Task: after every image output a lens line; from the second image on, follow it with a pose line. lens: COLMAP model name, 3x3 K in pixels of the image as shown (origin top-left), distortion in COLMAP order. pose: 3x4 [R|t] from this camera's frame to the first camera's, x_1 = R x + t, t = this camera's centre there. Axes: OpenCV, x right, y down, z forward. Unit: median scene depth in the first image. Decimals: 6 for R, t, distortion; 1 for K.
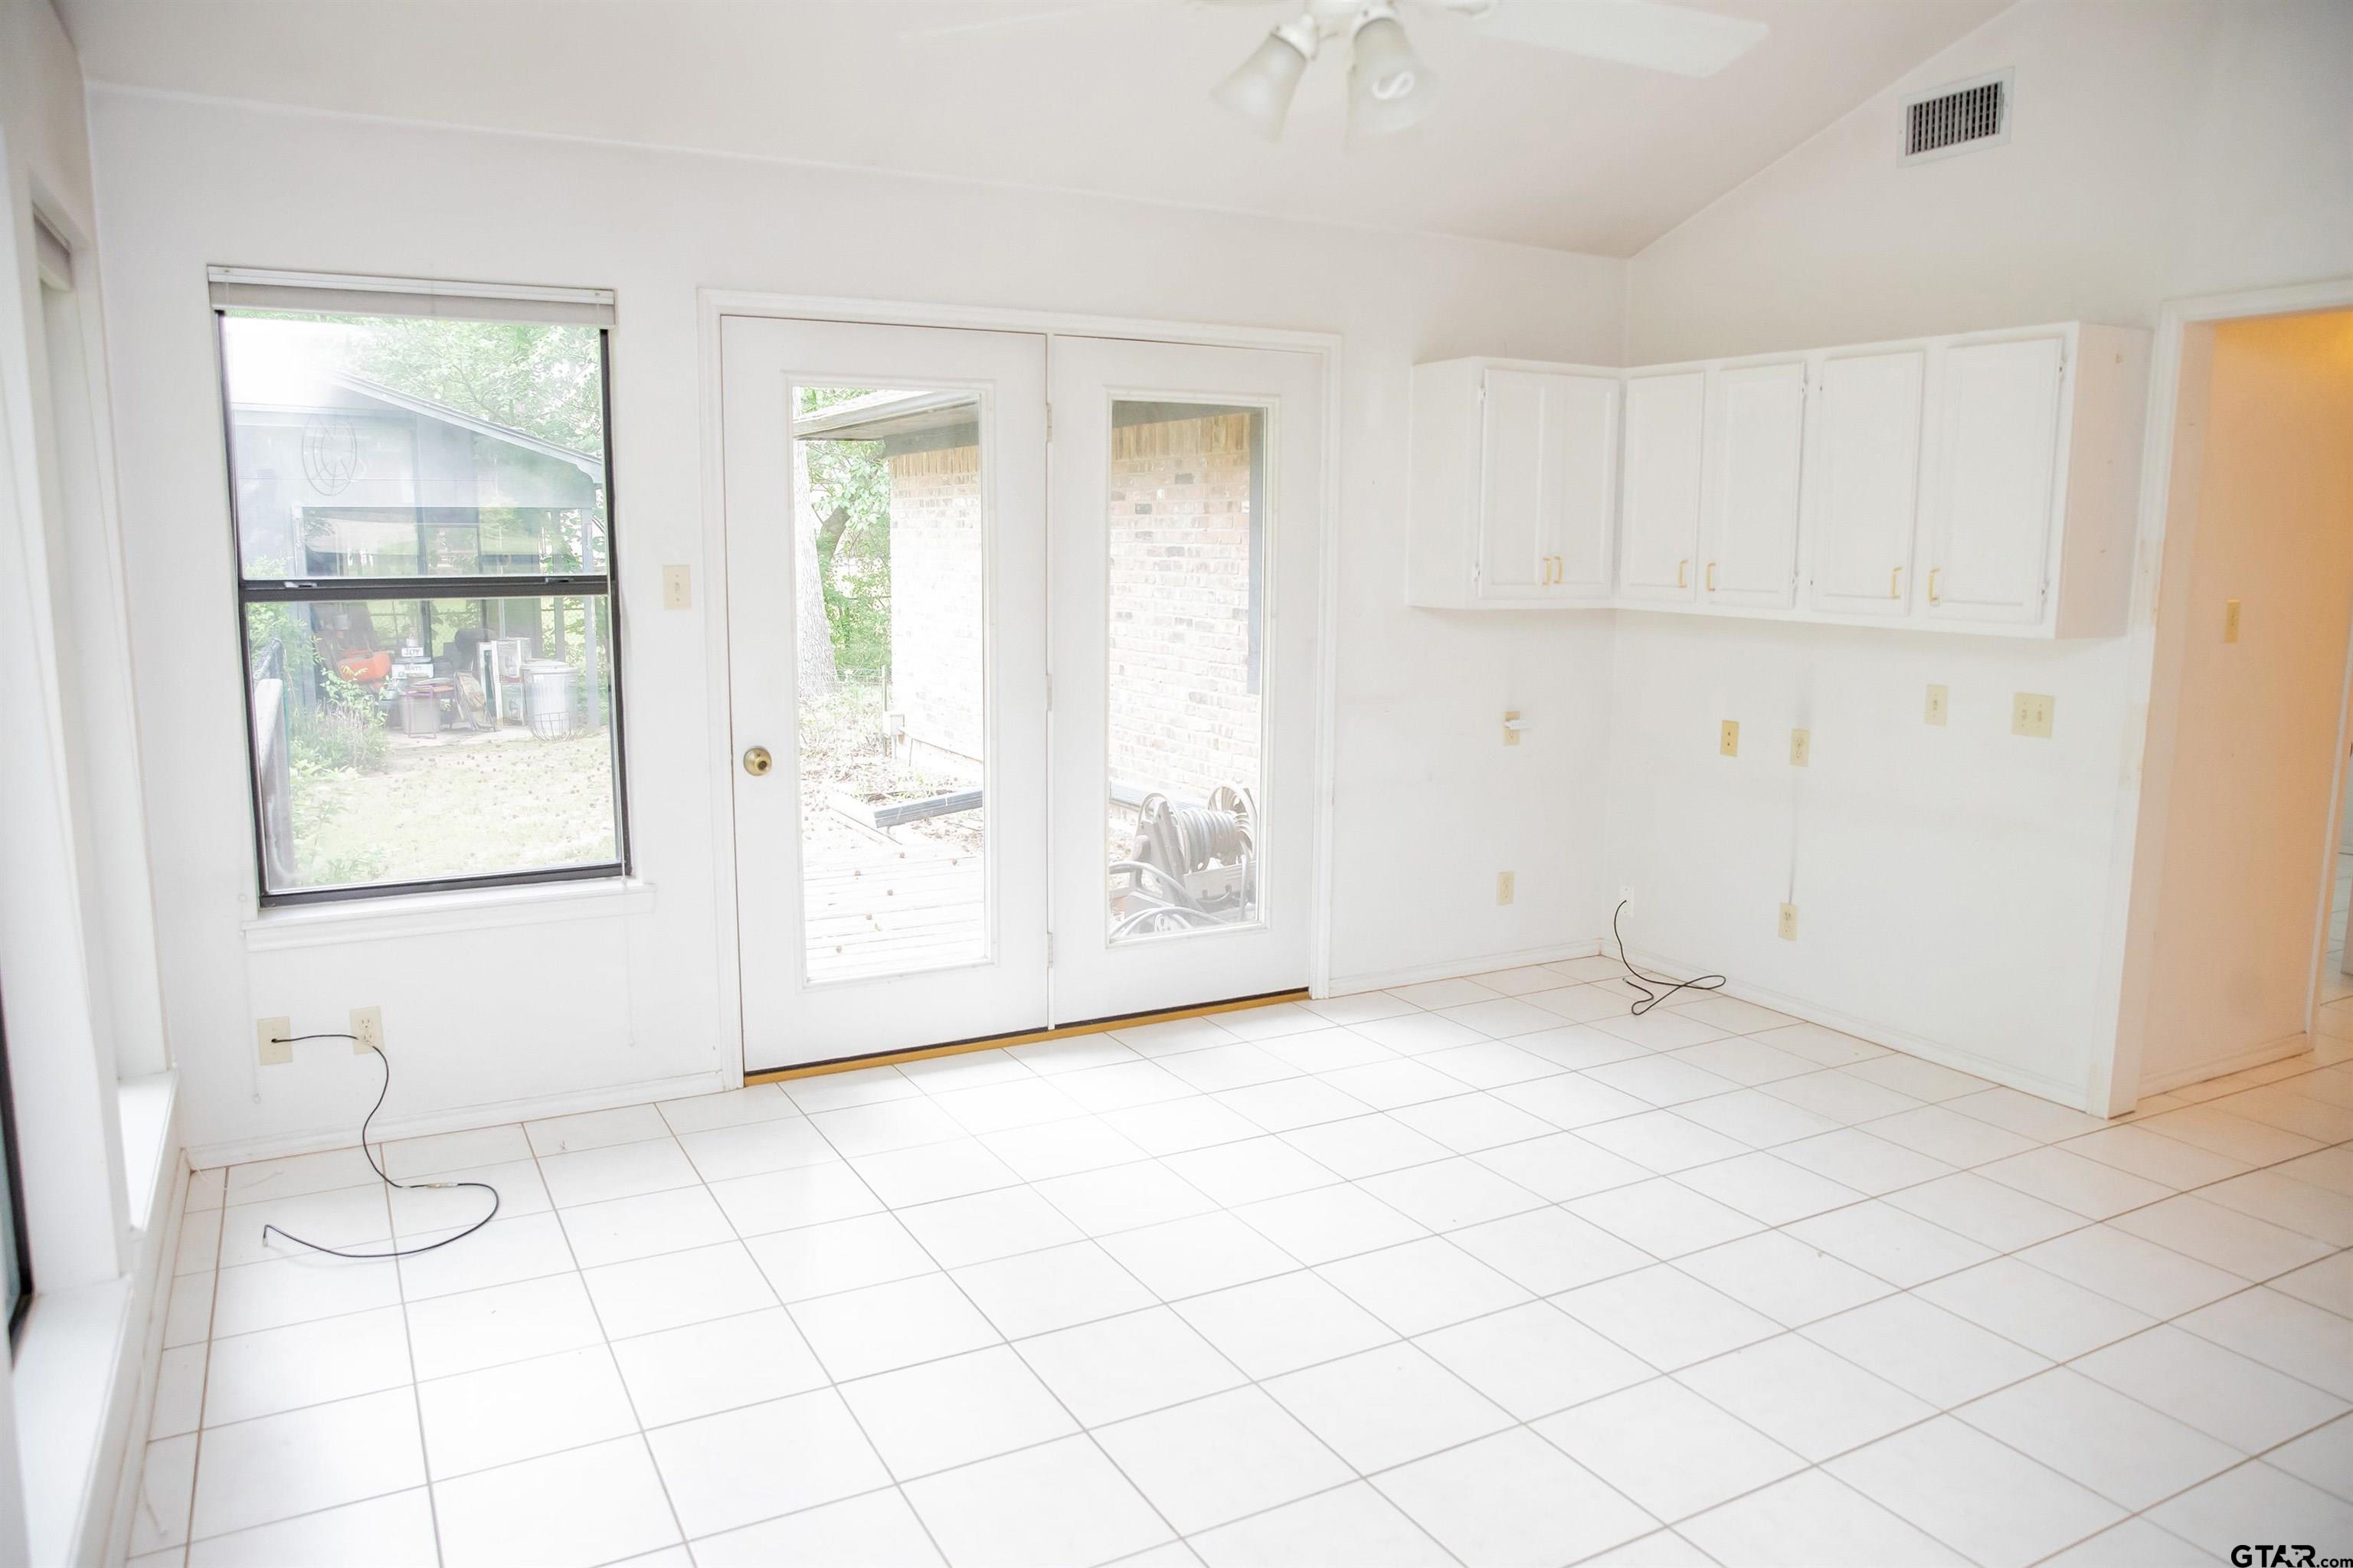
lens RADIAL K [[1611.2, 0, 1163.4], [0, 1611.2, 783.5], [0, 0, 1]] dist [-0.111981, 0.092607]
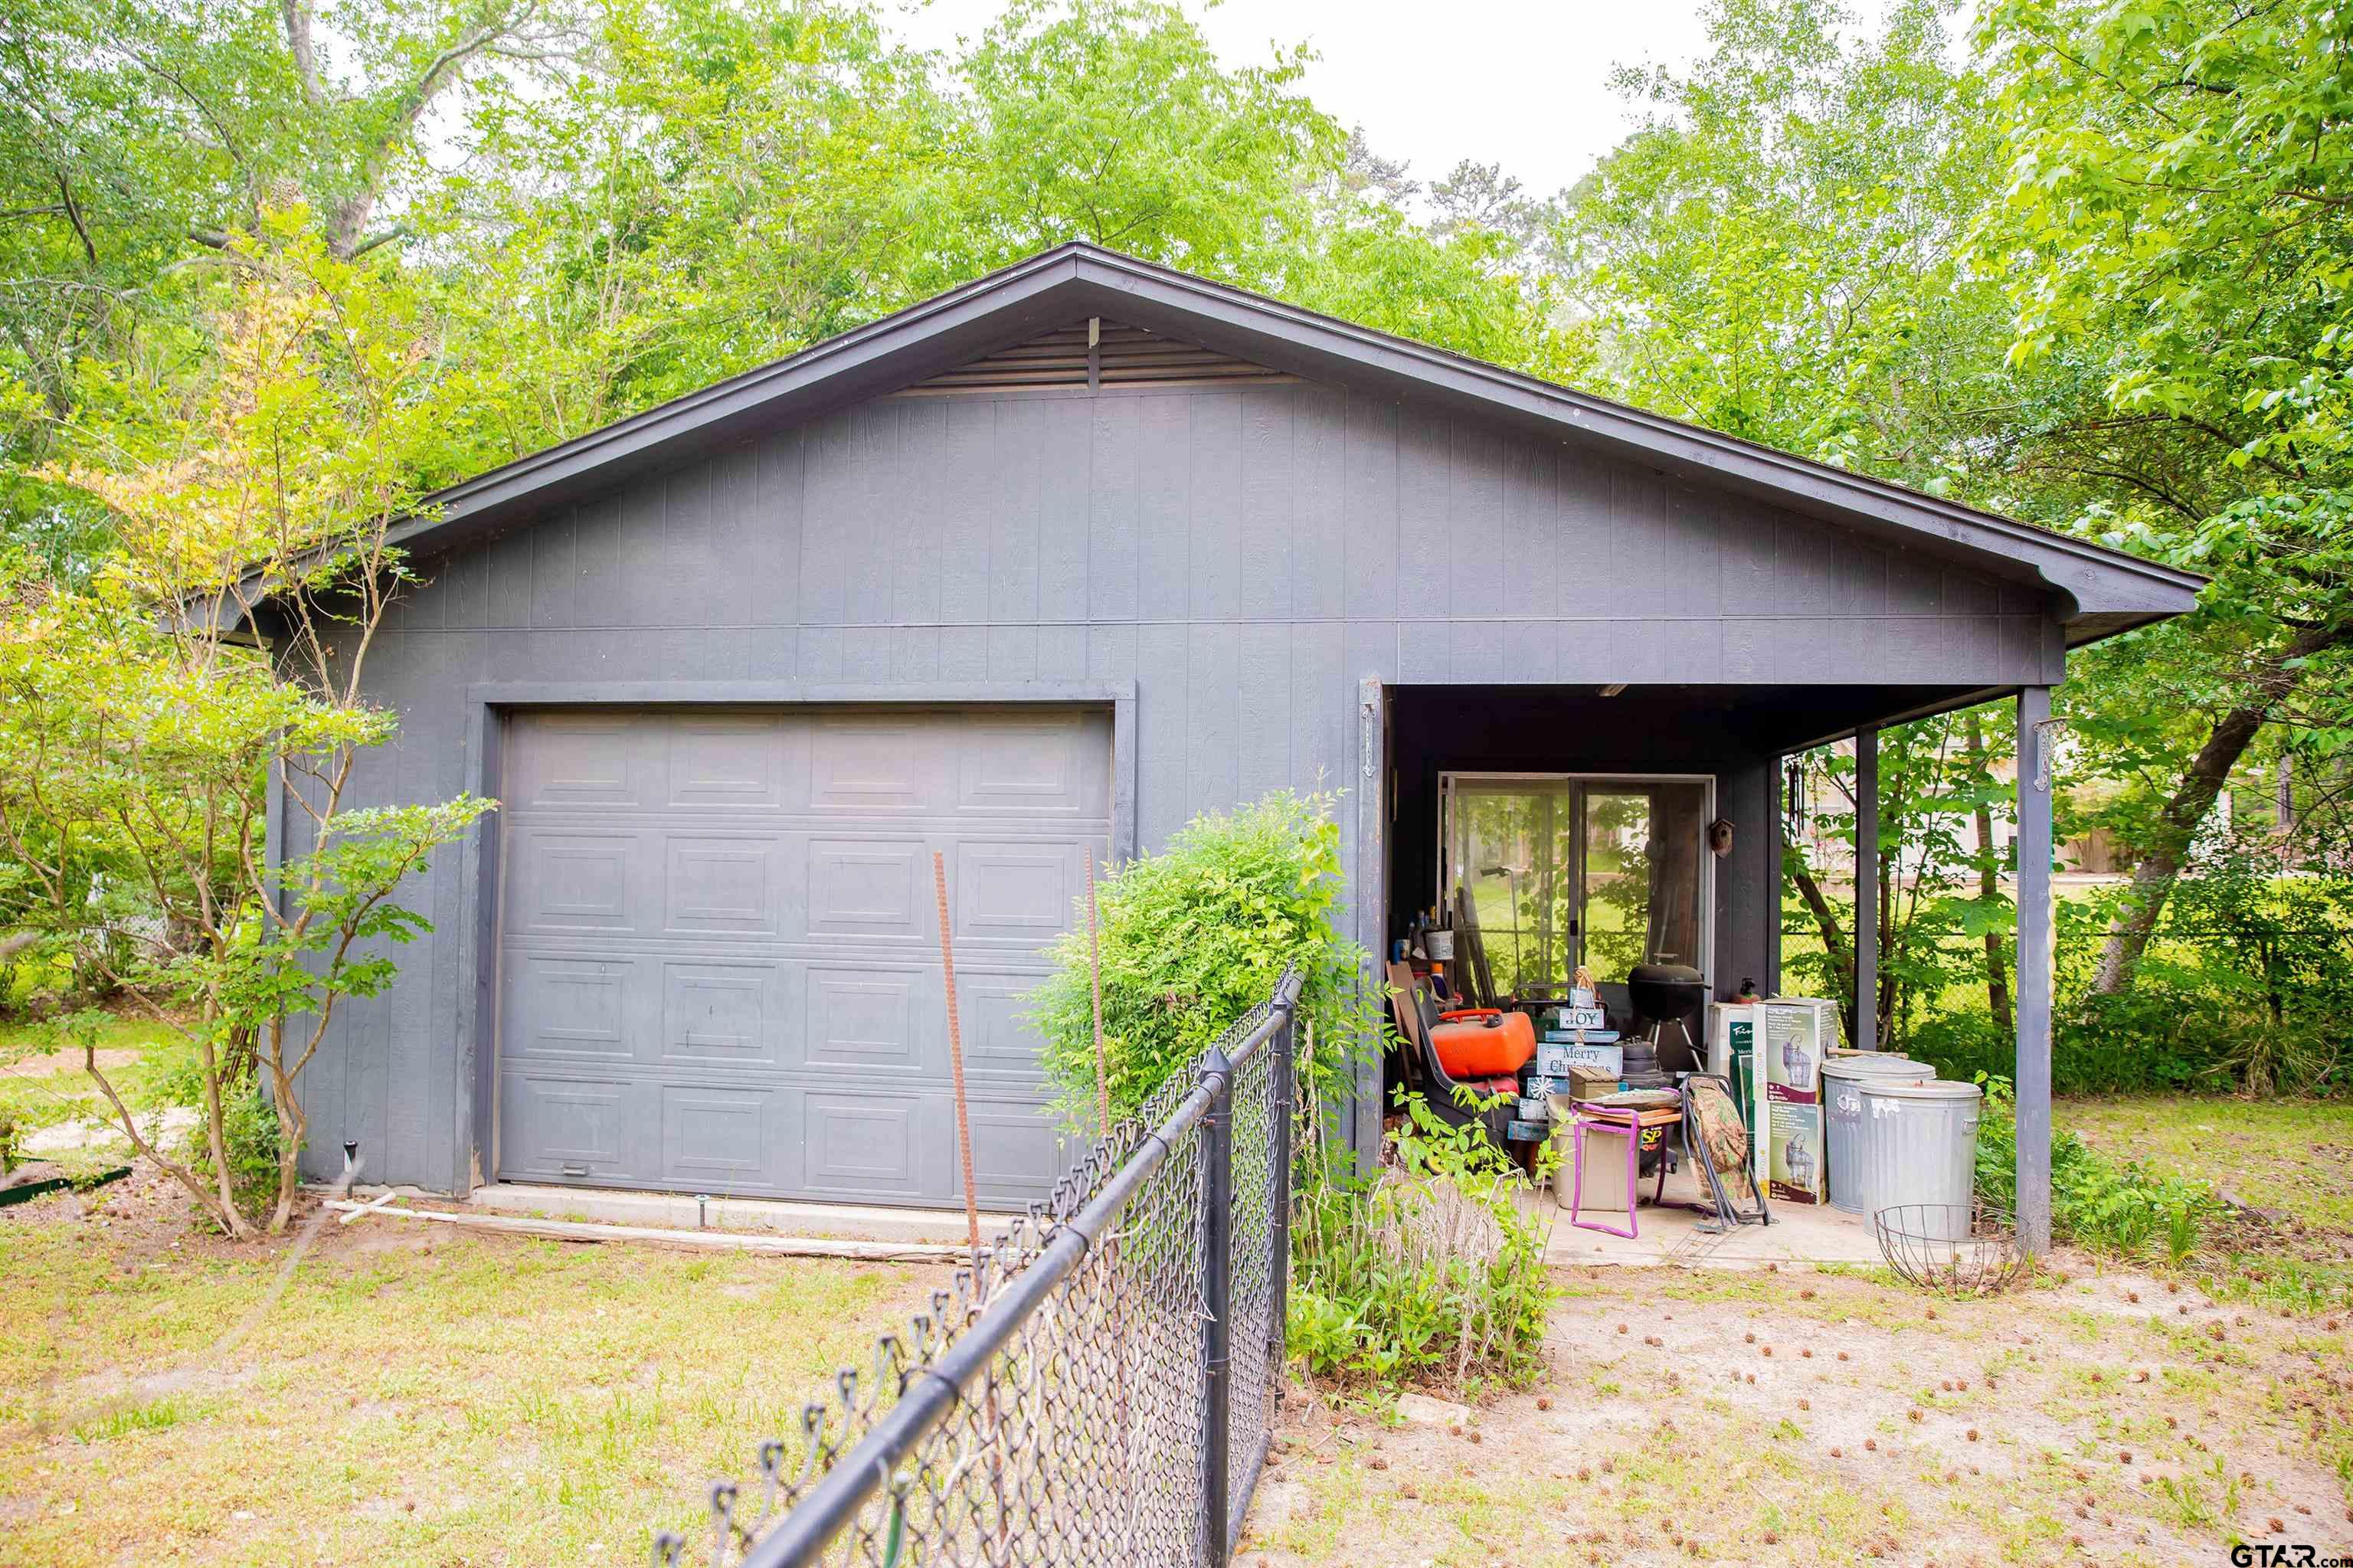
lens RADIAL K [[1611.2, 0, 1163.4], [0, 1611.2, 783.5], [0, 0, 1]] dist [-0.111981, 0.092607]
pose [[0.802672, -0.018039, -0.596148, -0.419145], [-0.100881, 0.981034, -0.165514, -0.087061], [0.587827, 0.192994, 0.785629, 0.778574]]
